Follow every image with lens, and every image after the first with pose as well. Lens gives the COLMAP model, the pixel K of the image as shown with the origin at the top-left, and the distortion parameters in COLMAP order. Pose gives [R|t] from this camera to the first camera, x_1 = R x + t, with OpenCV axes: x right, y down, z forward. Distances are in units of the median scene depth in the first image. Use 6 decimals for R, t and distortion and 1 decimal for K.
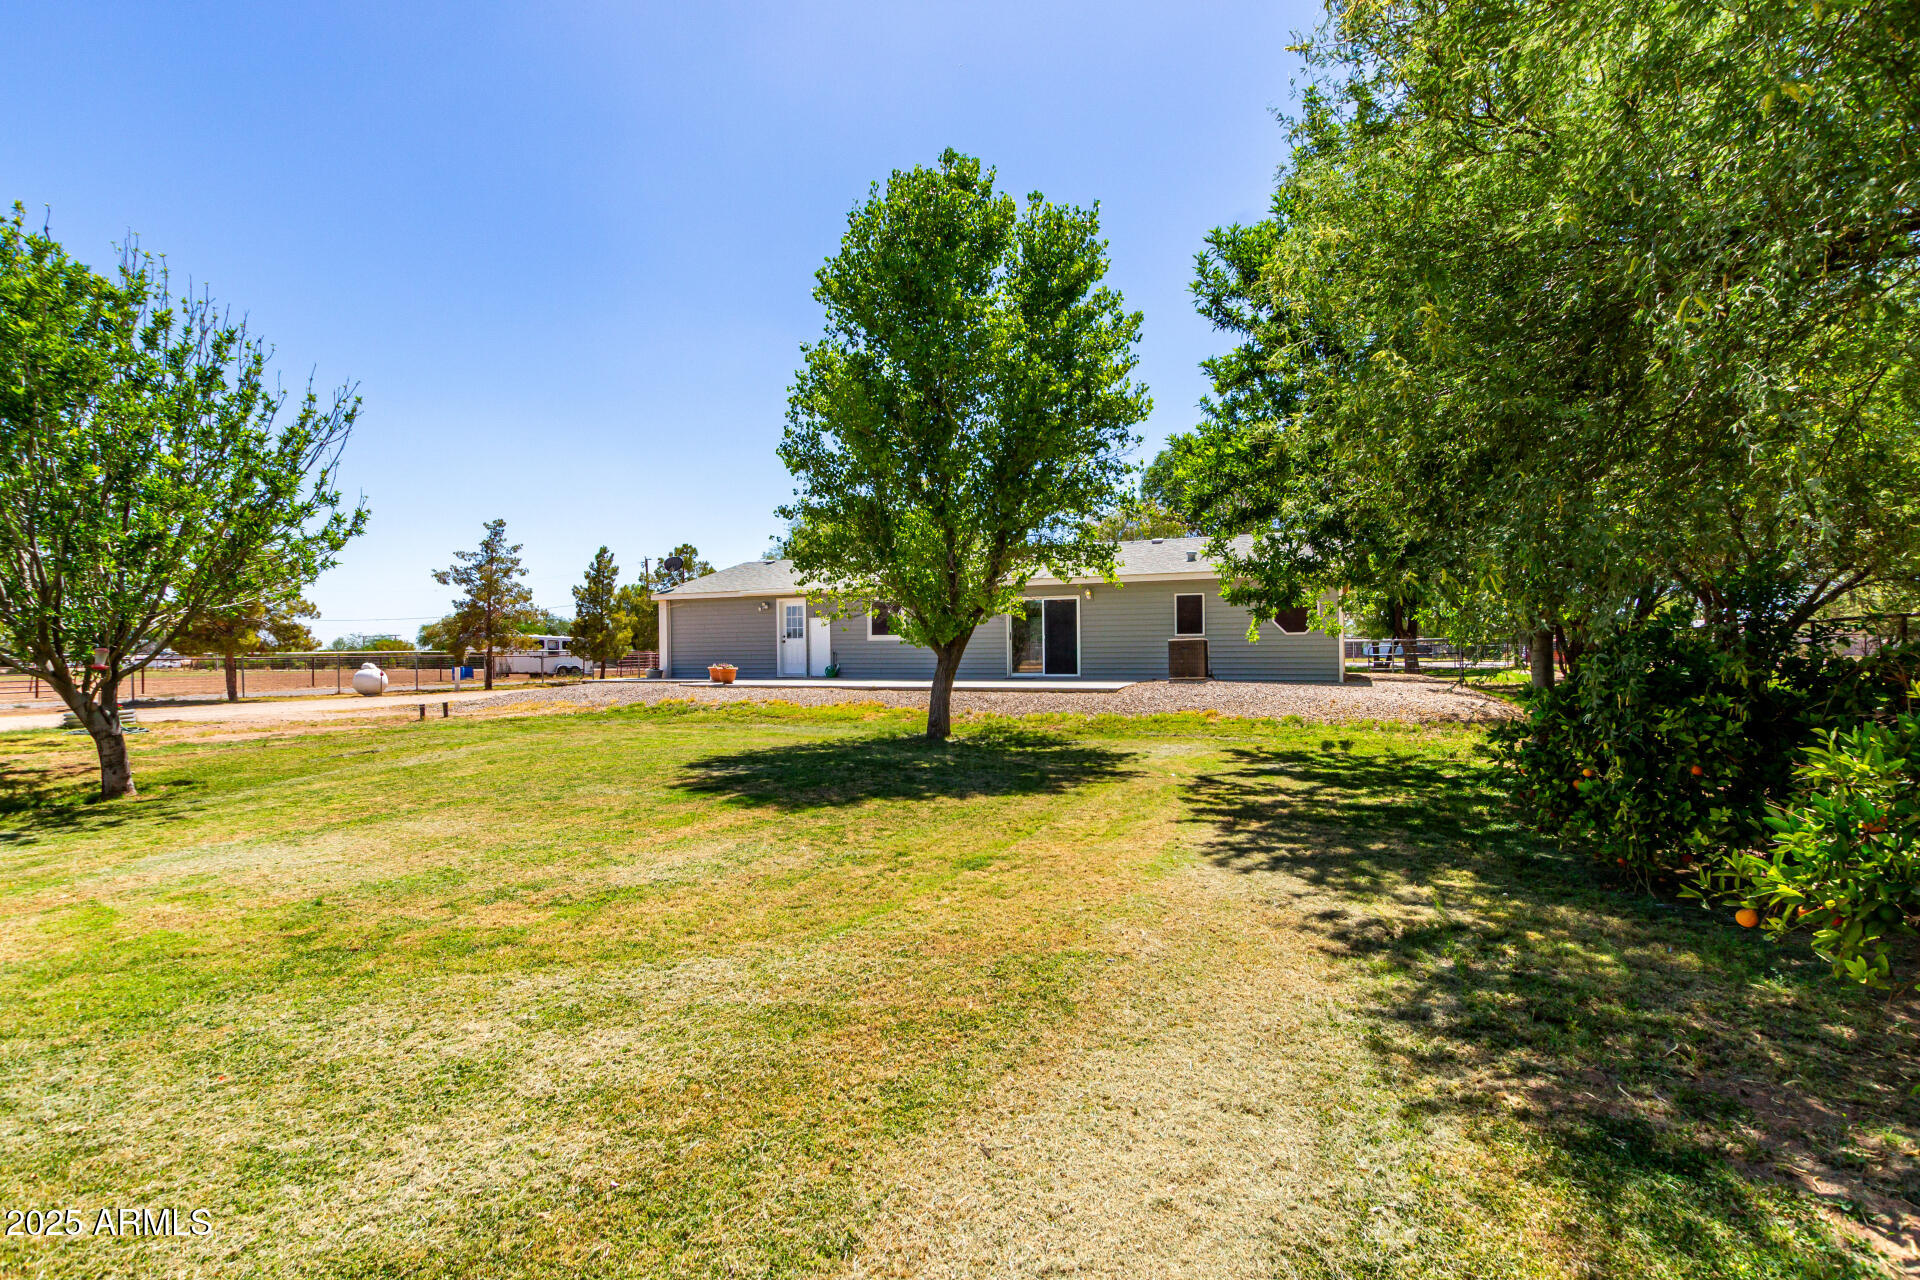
lens RADIAL K [[885.7, 0, 955.8], [0, 885.7, 640.0], [0, 0, 1]] dist [-0.000639, -0.000107]
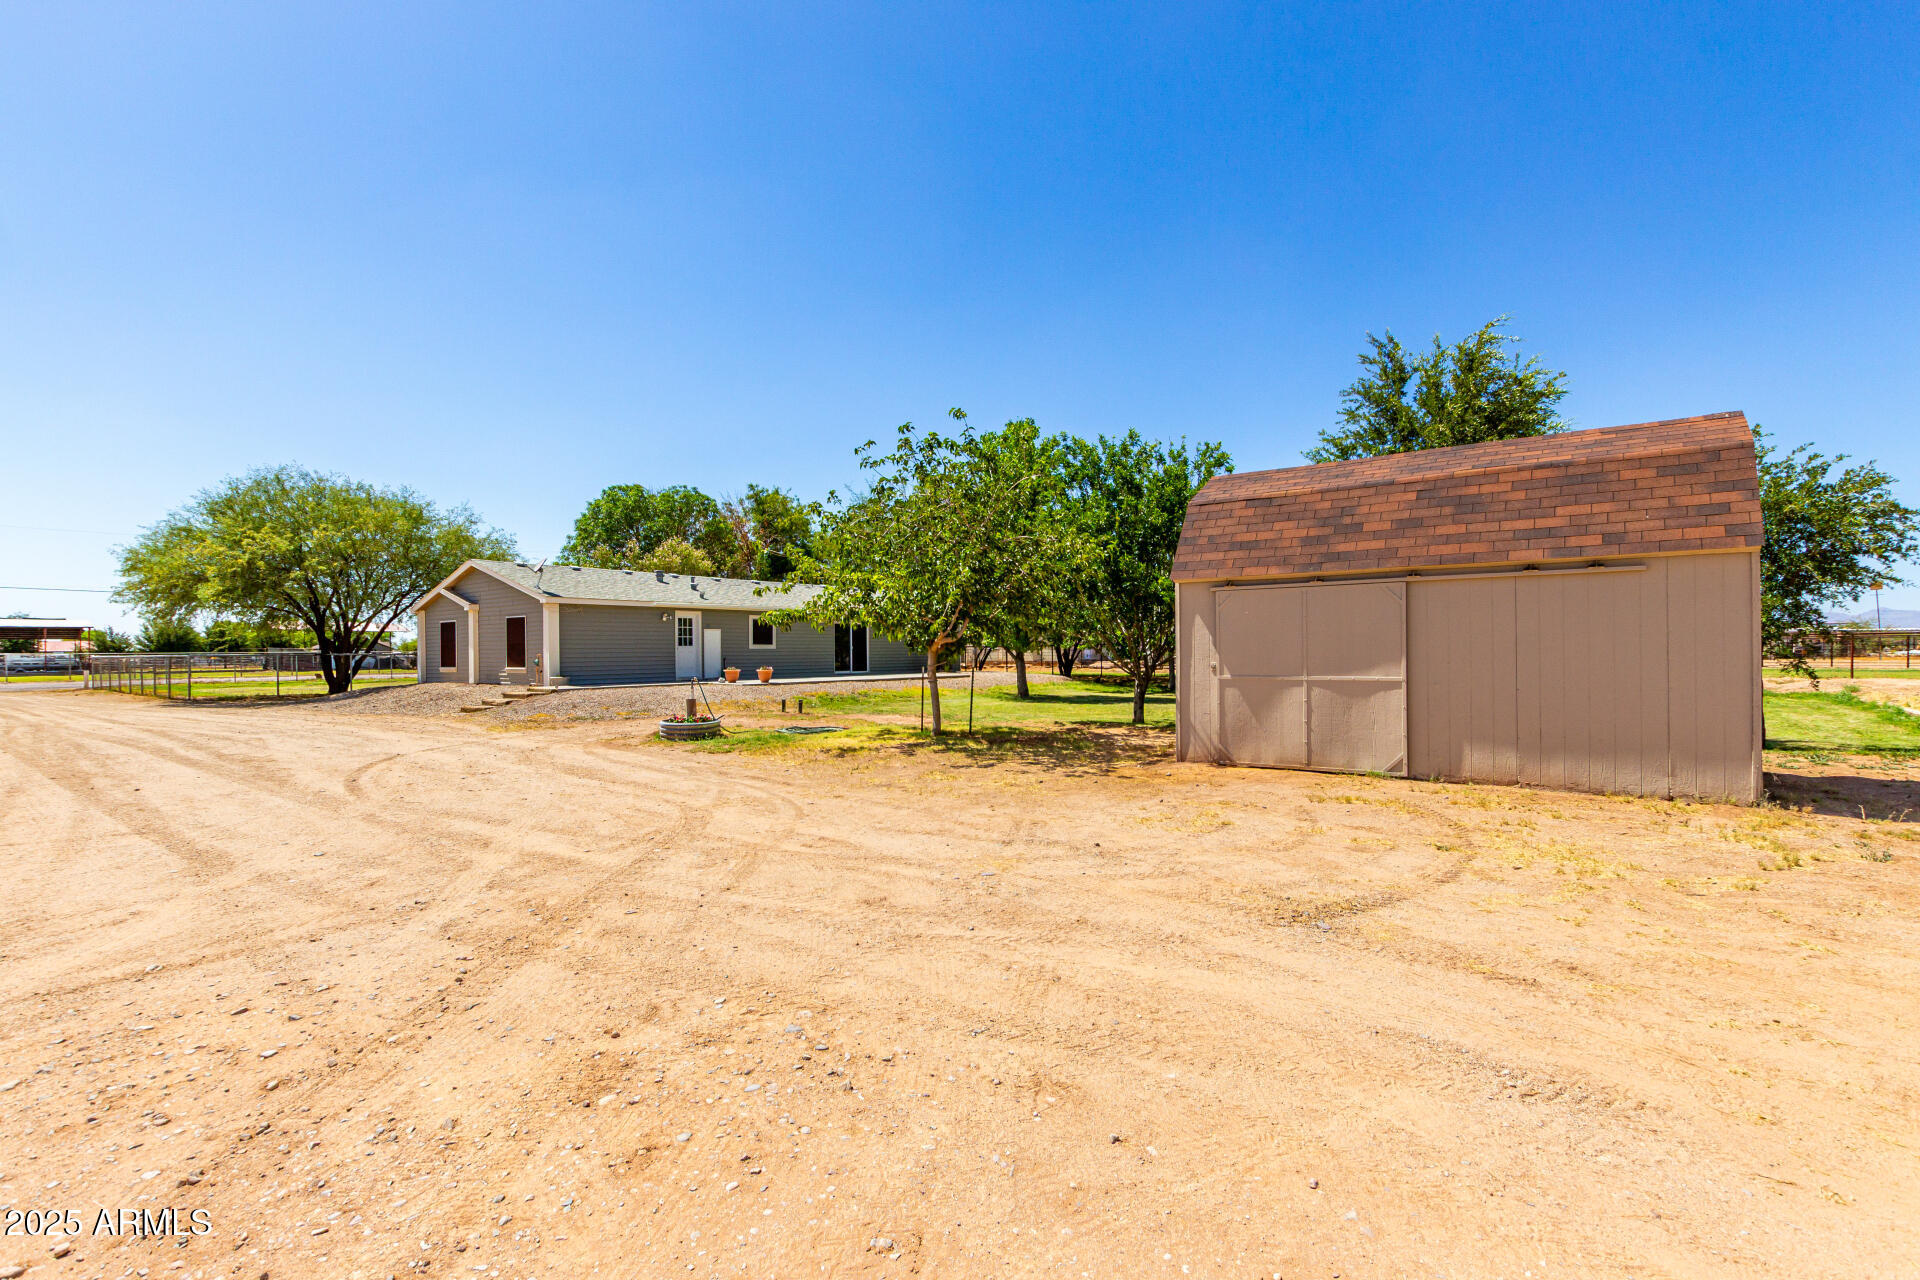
lens RADIAL K [[885.7, 0, 958.6], [0, 885.7, 651.5], [0, 0, 1]] dist [-0.000639, -0.000107]
pose [[0.257700, 0.011101, 0.966161, -1.207332], [0.000159, 0.999933, -0.011532, 0.018195], [-0.966225, 0.003126, 0.257681, 0.379333]]
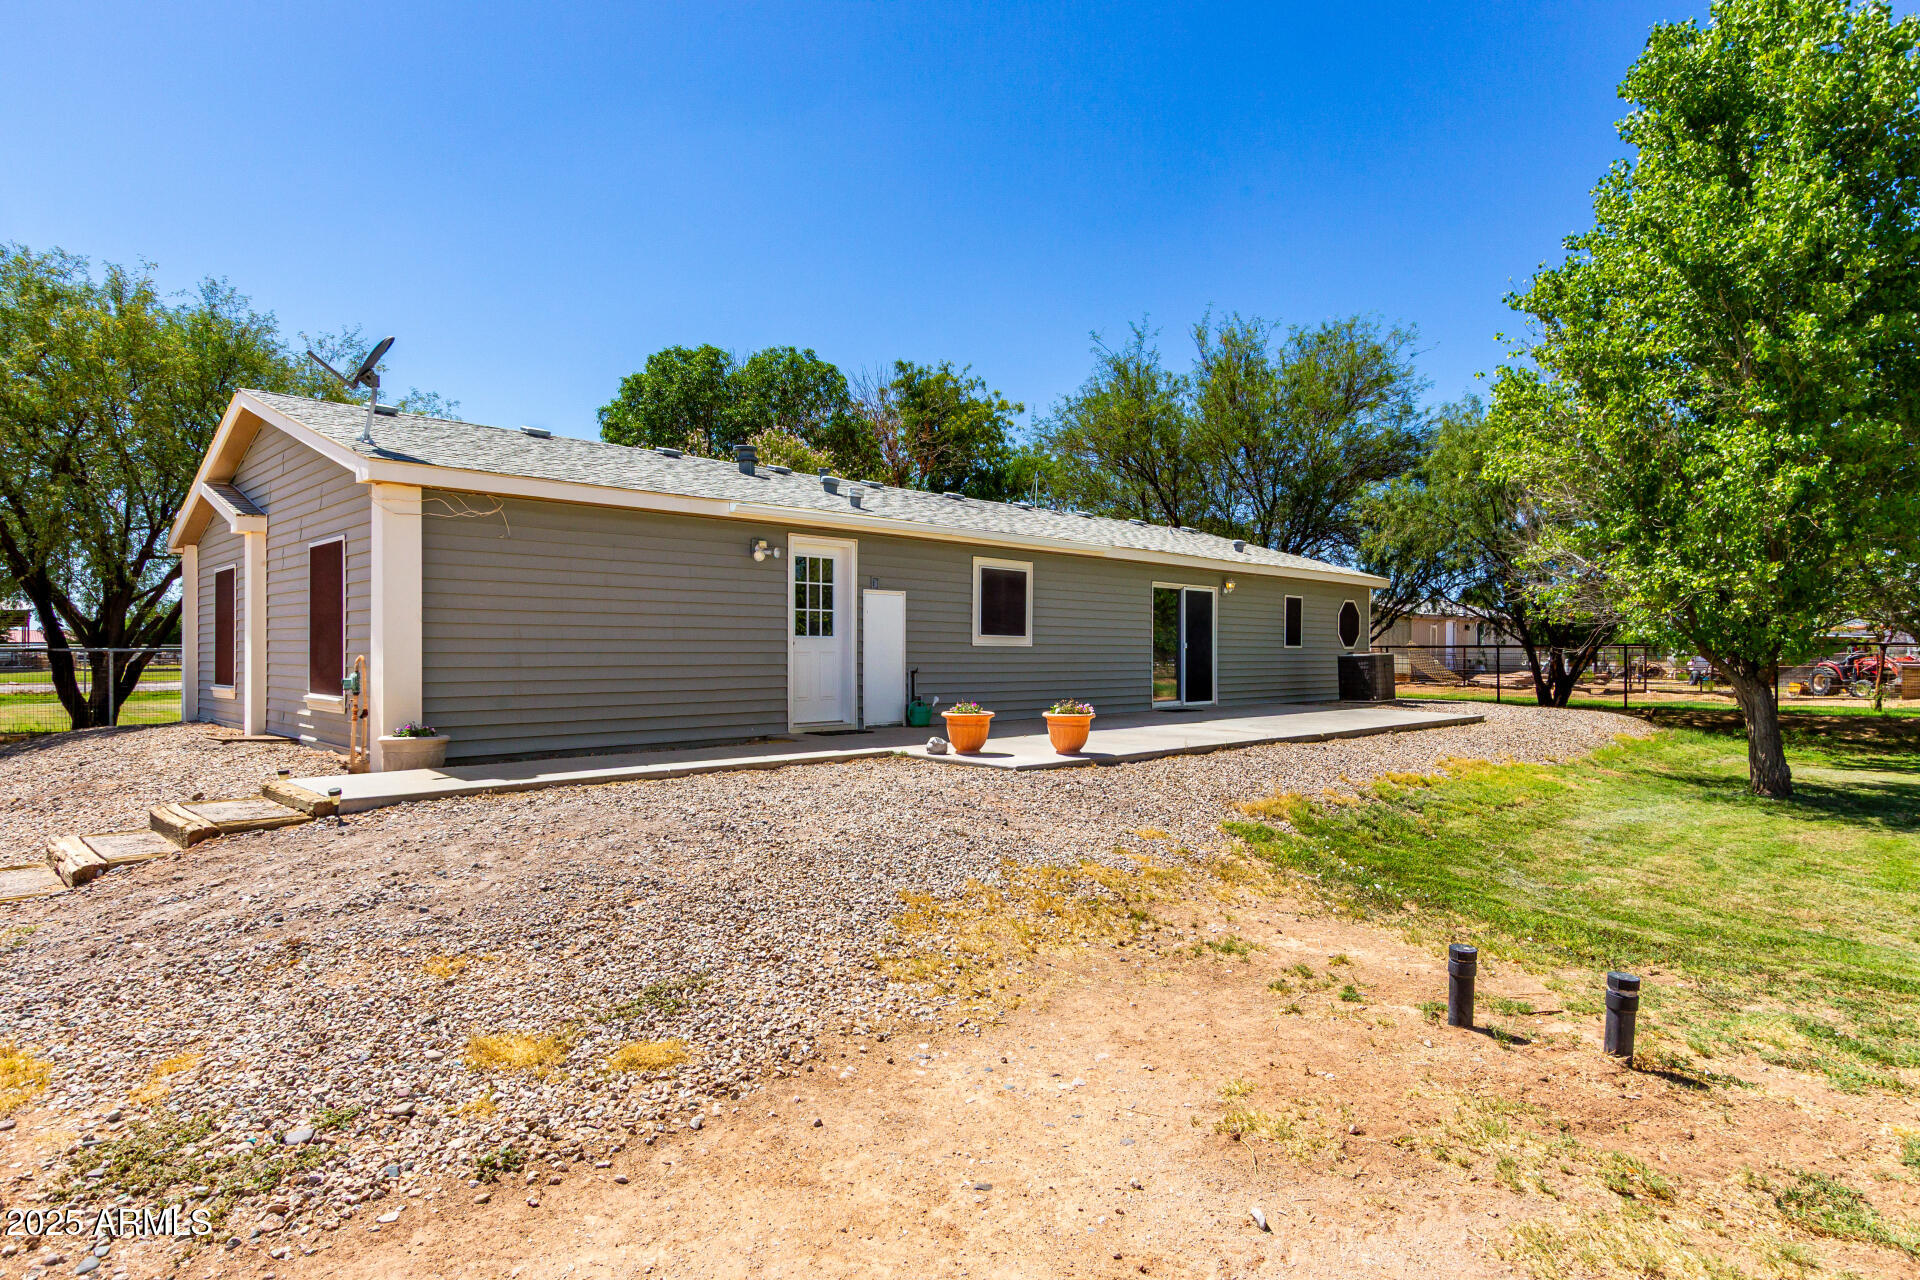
lens RADIAL K [[1054.9, 0, 960.2], [0, 1054.9, 640.3], [0, 0, 1]] dist [-0.001813, 0.000037]
pose [[0.375435, 0.022848, 0.926567, -0.613353], [-0.010145, 0.999738, -0.020541, 0.009077], [-0.926793, -0.001688, 0.375569, 0.773454]]
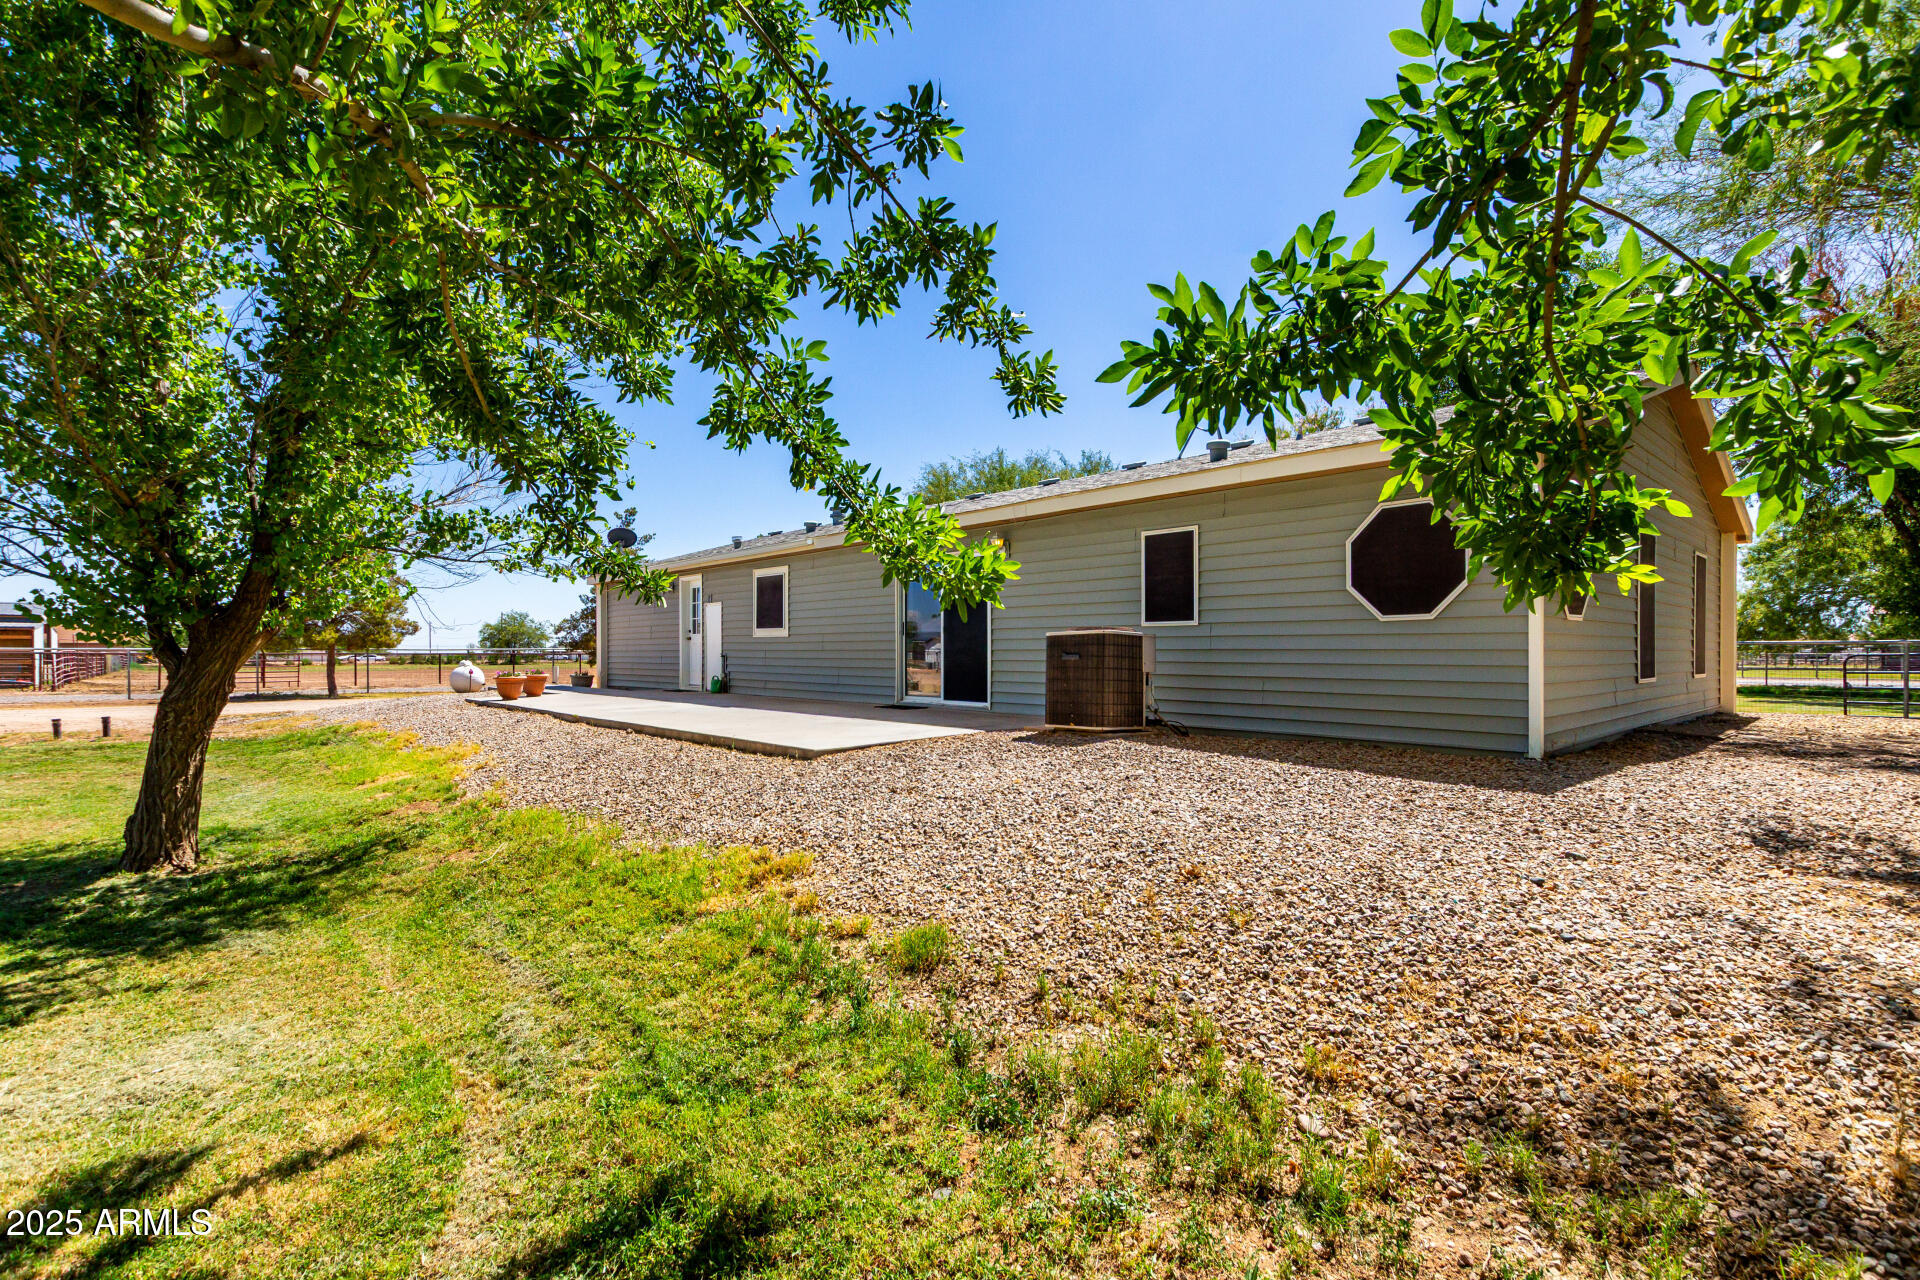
lens RADIAL K [[885.7, 0, 961.8], [0, 885.7, 647.3], [0, 0, 1]] dist [-0.000639, -0.000107]
pose [[0.908190, 0.011362, -0.418403, 0.292970], [-0.011787, 0.999929, 0.001569, 0.004626], [0.418391, 0.003507, 0.908260, 0.477643]]
